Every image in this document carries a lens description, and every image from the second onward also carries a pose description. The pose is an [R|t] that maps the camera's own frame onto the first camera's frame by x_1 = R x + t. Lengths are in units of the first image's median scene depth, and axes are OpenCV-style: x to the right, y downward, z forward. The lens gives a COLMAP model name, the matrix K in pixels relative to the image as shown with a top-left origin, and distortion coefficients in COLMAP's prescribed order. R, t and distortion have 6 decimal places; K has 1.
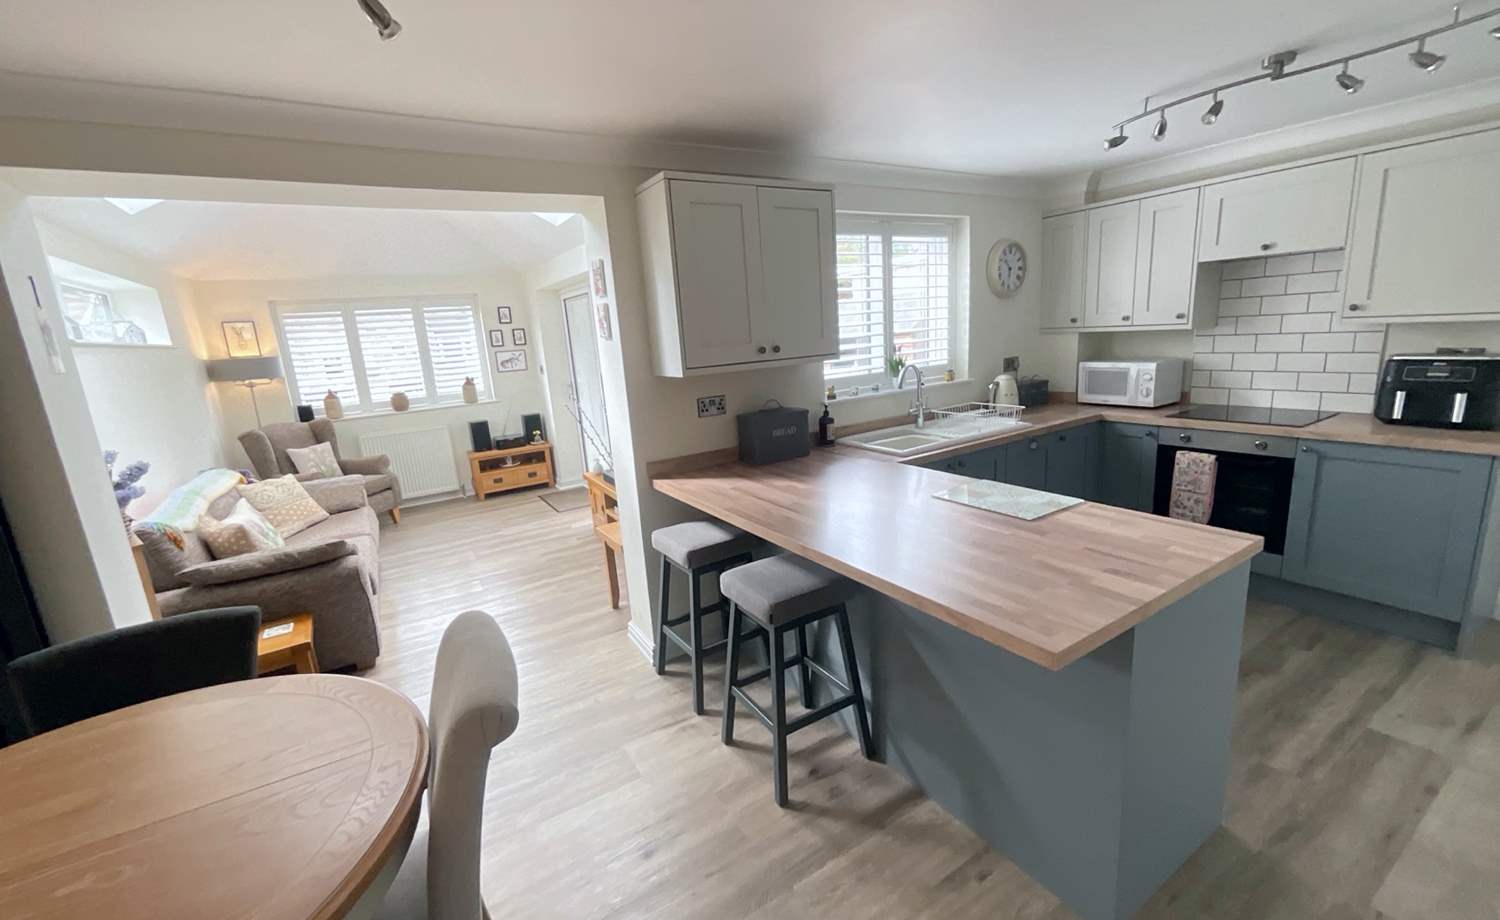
lens RADIAL K [[615.3, 0, 750.0], [0, 615.3, 460.0], [0, 0, 1]] dist [-0.000243, 0.000021]
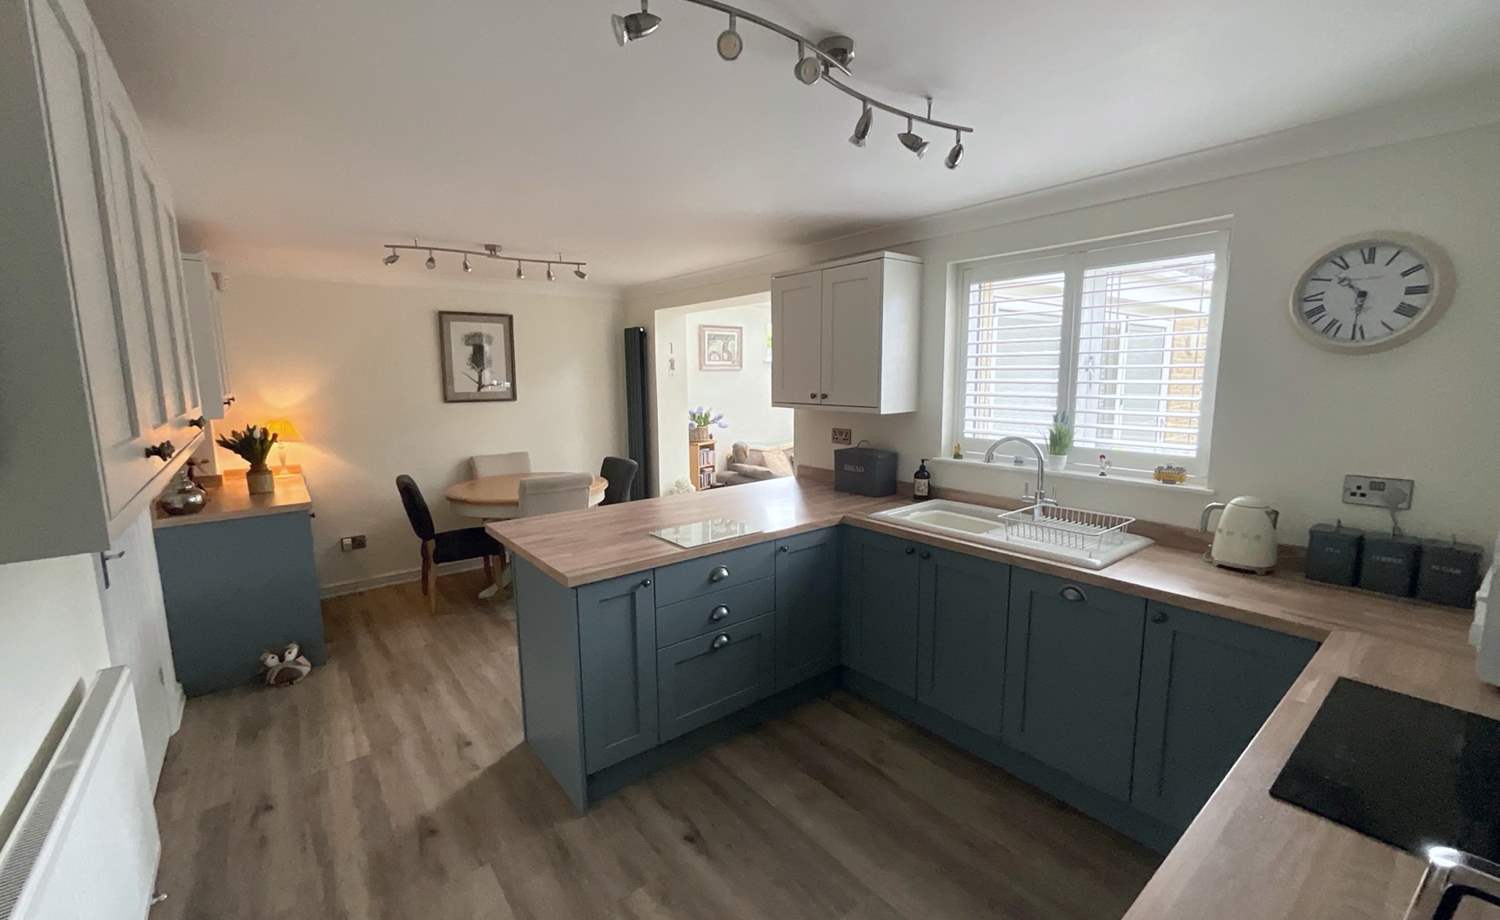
lens RADIAL K [[615.3, 0, 750.0], [0, 615.3, 460.0], [0, 0, 1]] dist [-0.000243, 0.000021]
pose [[0.104540, 0.207127, -0.972713, 0.974549], [-0.206432, 0.961289, 0.182509, -0.195570], [0.972860, 0.181719, 0.143251, 0.543391]]
